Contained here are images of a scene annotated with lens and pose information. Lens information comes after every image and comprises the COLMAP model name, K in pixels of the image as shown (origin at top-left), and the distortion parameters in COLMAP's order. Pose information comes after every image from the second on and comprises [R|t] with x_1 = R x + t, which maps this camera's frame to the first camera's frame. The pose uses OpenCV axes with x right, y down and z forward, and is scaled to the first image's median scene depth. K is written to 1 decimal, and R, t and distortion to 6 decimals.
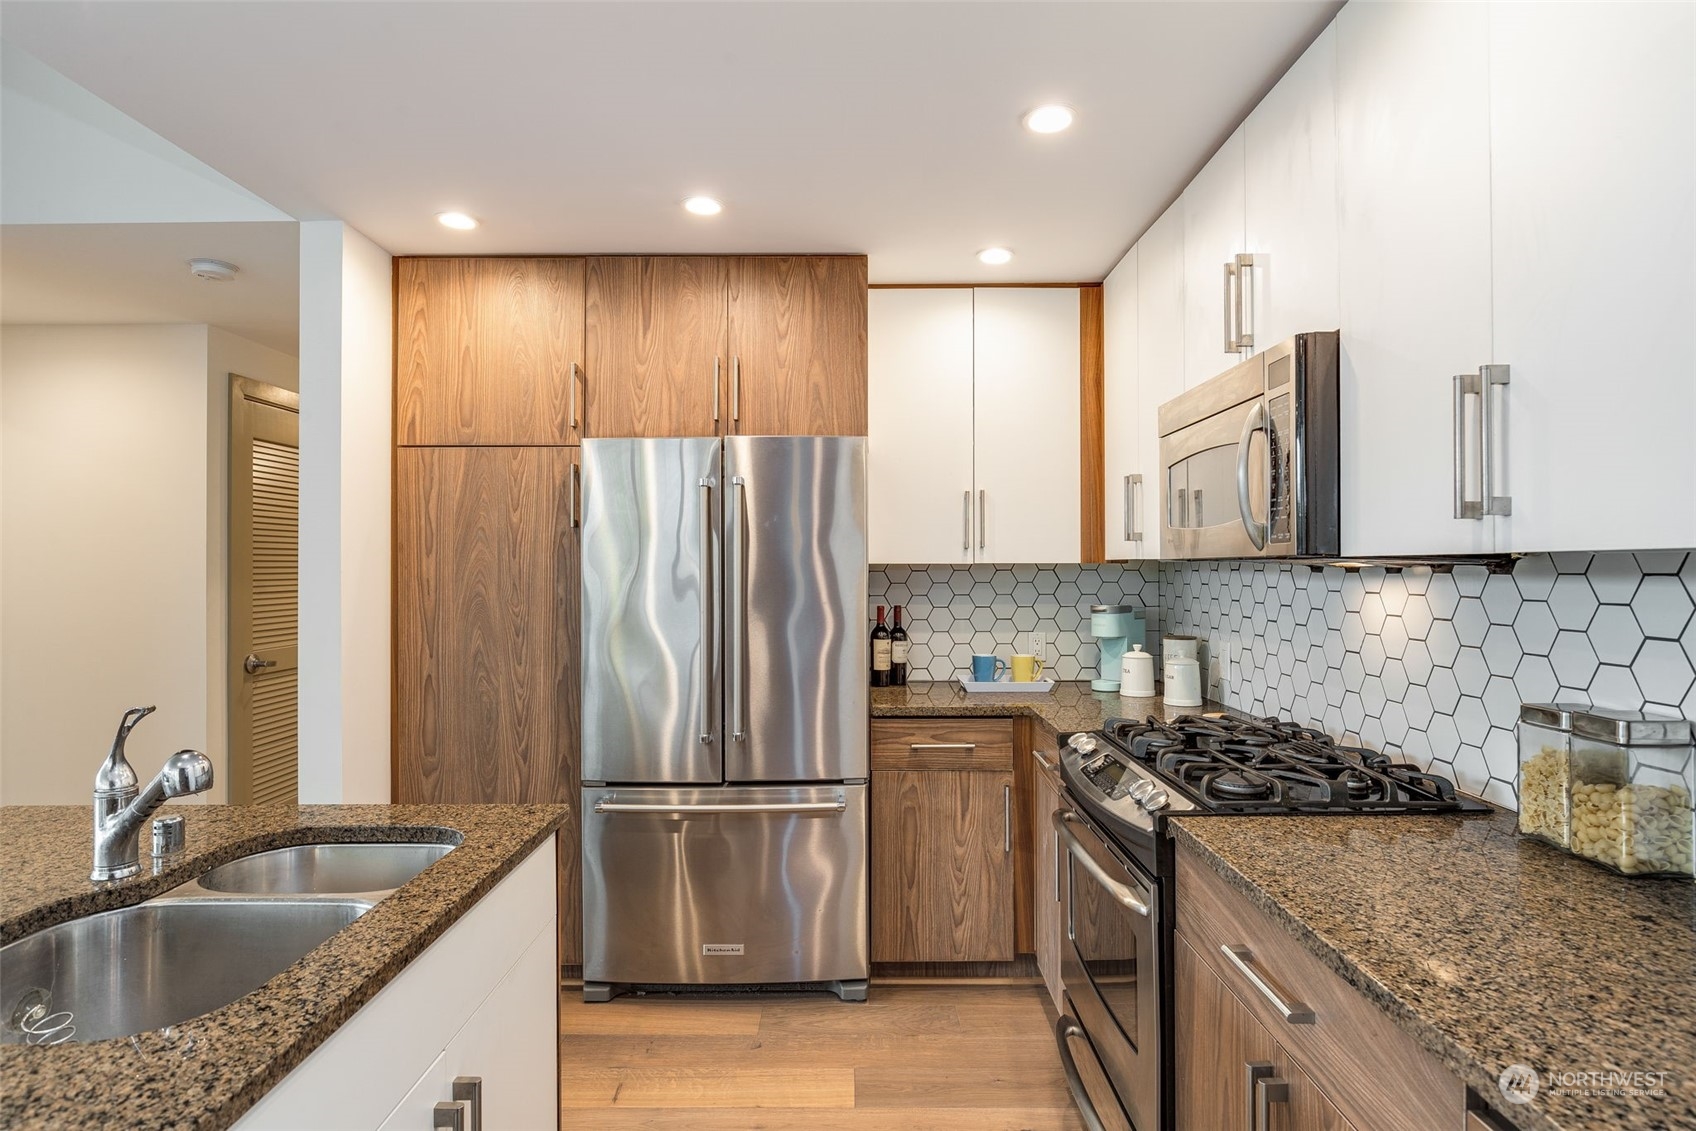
lens RADIAL K [[872.7, 0, 847.1], [0, 872.7, 562.1], [0, 0, 1]] dist [-0.003708, 0.000592]
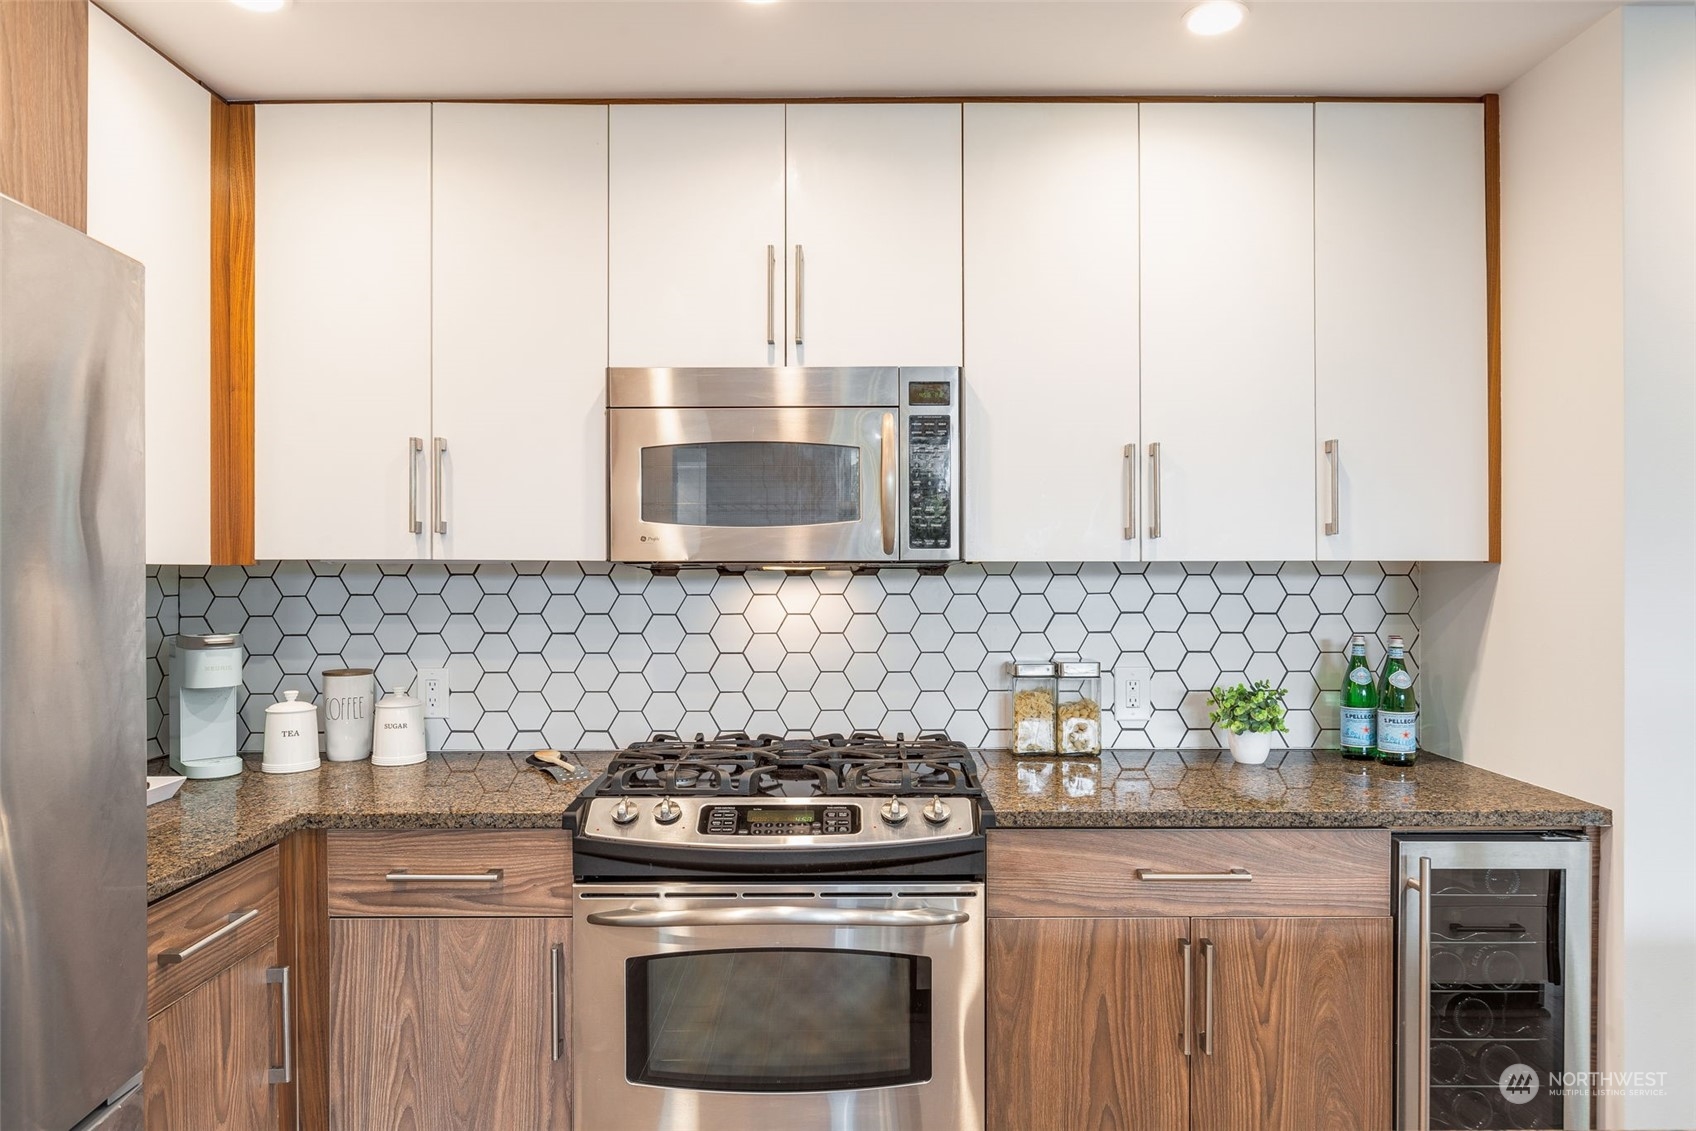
lens RADIAL K [[1030.7, 0, 845.0], [0, 1030.7, 573.5], [0, 0, 1]] dist [-0.003864, -0.001247]
pose [[-0.019778, 0.006253, 0.999785, -0.593160], [-0.003295, 0.999975, -0.006319, 0.014964], [-0.999799, -0.003419, -0.019757, 0.824001]]
